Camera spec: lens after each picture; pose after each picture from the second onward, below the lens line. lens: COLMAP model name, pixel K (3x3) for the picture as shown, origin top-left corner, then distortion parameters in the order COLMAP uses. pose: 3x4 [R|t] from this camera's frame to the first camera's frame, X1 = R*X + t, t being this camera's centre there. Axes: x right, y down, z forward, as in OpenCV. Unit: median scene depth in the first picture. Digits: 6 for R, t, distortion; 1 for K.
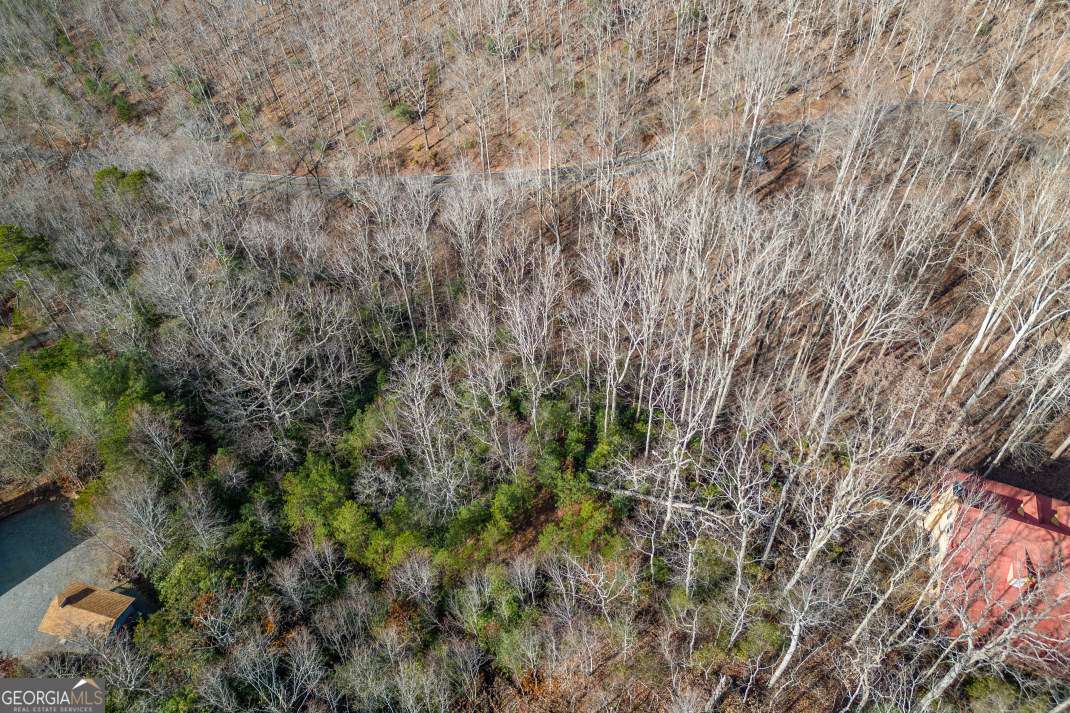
lens RADIAL K [[731.4, 0, 536.1], [0, 731.4, 355.0], [0, 0, 1]] dist [0.074949, -0.055794]
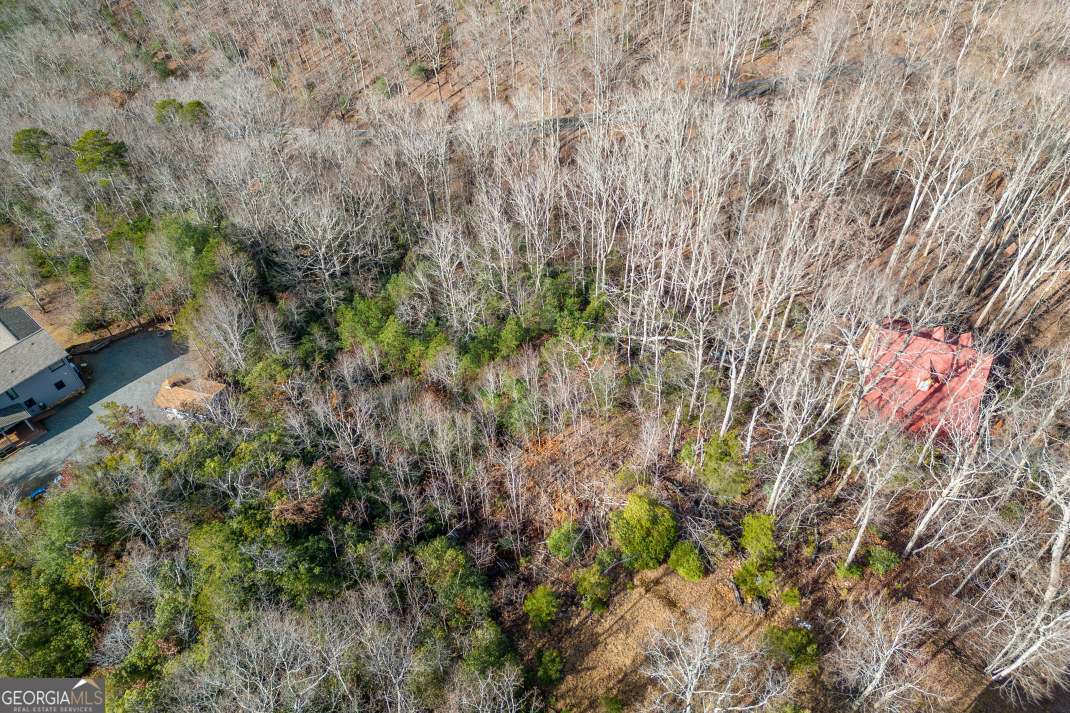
lens RADIAL K [[731.4, 0, 539.1], [0, 731.4, 380.8], [0, 0, 1]] dist [0.074949, -0.055794]
pose [[0.999997, -0.001583, -0.001621, 0.000830], [0.001594, 0.999977, 0.006533, 0.262493], [0.001611, -0.006536, 0.999977, -0.227454]]
